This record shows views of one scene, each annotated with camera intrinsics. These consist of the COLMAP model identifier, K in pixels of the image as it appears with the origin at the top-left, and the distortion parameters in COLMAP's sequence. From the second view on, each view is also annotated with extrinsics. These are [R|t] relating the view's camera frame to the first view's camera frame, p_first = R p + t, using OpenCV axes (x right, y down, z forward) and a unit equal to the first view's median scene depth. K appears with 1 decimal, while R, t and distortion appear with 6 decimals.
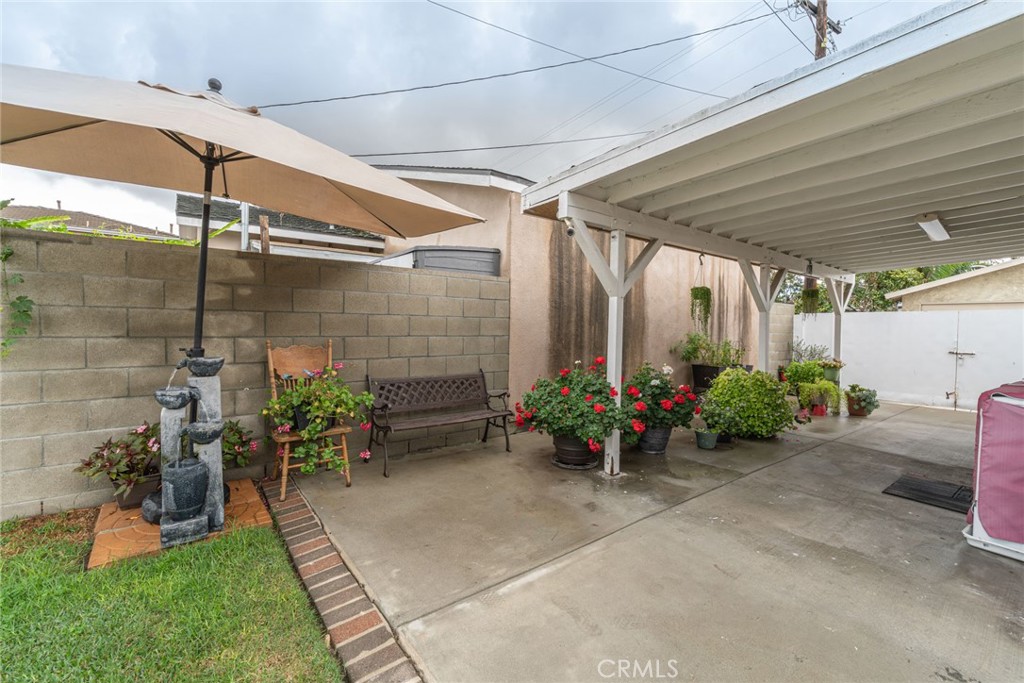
lens RADIAL K [[423.5, 0, 509.0], [0, 423.5, 320.7], [0, 0, 1]] dist [-0.002889, -0.000412]
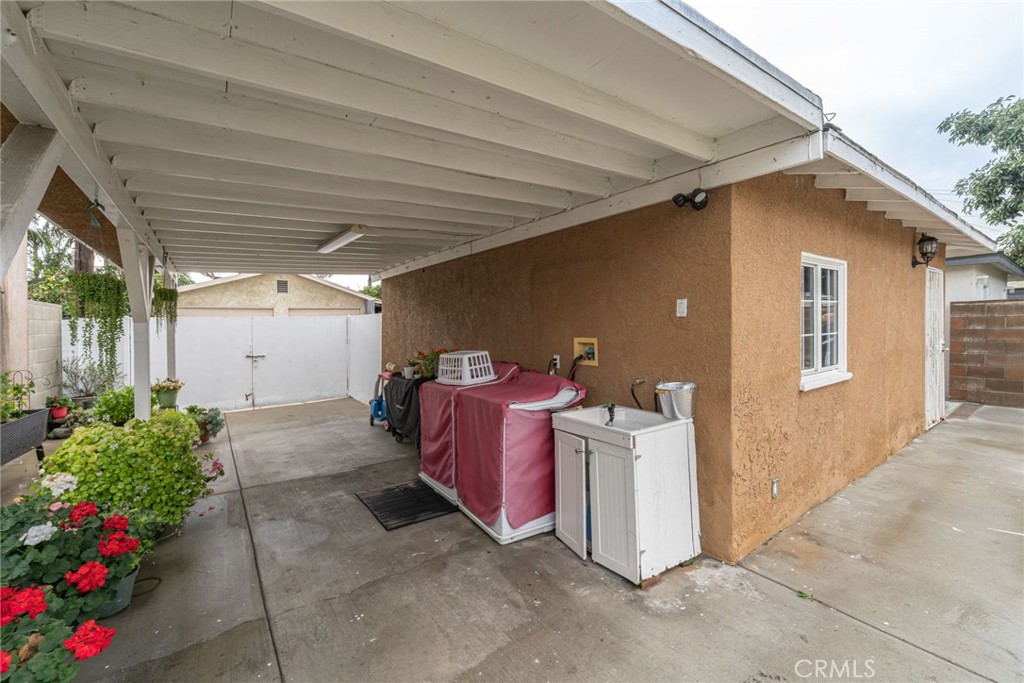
lens RADIAL K [[423.5, 0, 512.8], [0, 423.5, 325.2], [0, 0, 1]] dist [-0.002889, -0.000412]
pose [[0.031336, -0.015029, 0.999396, 0.008034], [0.003420, 0.999883, 0.014930, -0.037987], [-0.999503, 0.002950, 0.031384, 0.681692]]
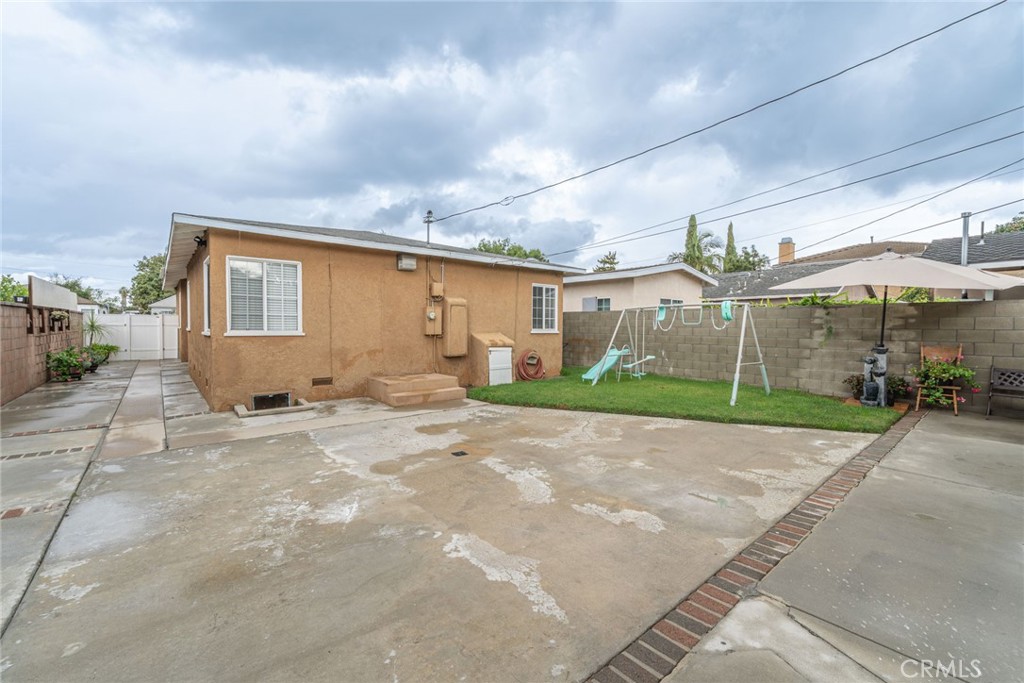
lens RADIAL K [[423.5, 0, 509.3], [0, 423.5, 364.2], [0, 0, 1]] dist [-0.002889, -0.000412]
pose [[0.037843, 0.081406, -0.995962, 1.454498], [0.011945, 0.996568, 0.081910, -0.044968], [0.999212, -0.014996, 0.036740, -1.151290]]
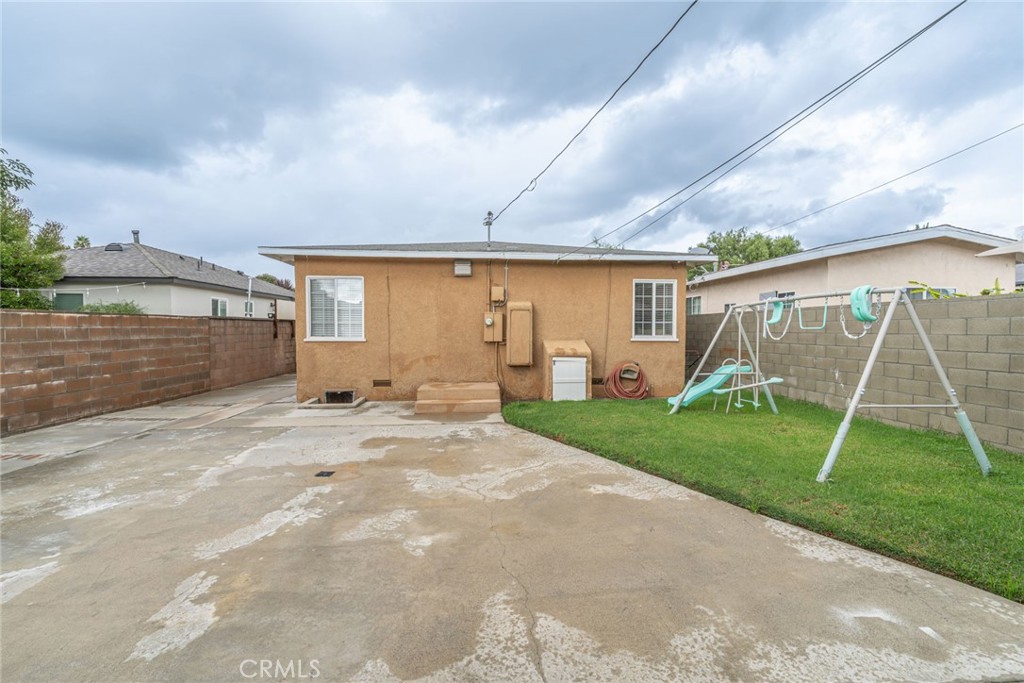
lens RADIAL K [[423.5, 0, 514.3], [0, 423.5, 340.9], [0, 0, 1]] dist [-0.002889, -0.000412]
pose [[-0.543434, 0.009823, -0.839394, 0.803337], [0.008569, 0.999944, 0.006154, -0.035537], [0.839408, -0.003849, -0.543488, -0.087269]]
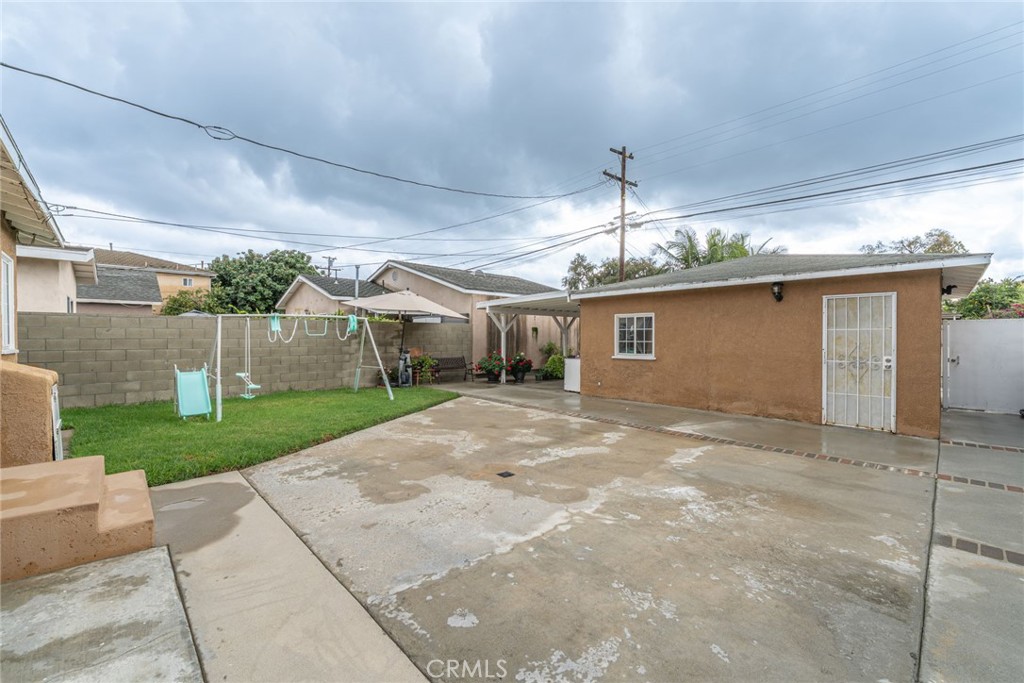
lens RADIAL K [[423.5, 0, 518.1], [0, 423.5, 337.7], [0, 0, 1]] dist [-0.002889, -0.000412]
pose [[0.991451, -0.011067, 0.130010, -0.090539], [0.008555, 0.999766, 0.019865, -0.084840], [-0.130199, -0.018583, 0.991314, -2.593663]]
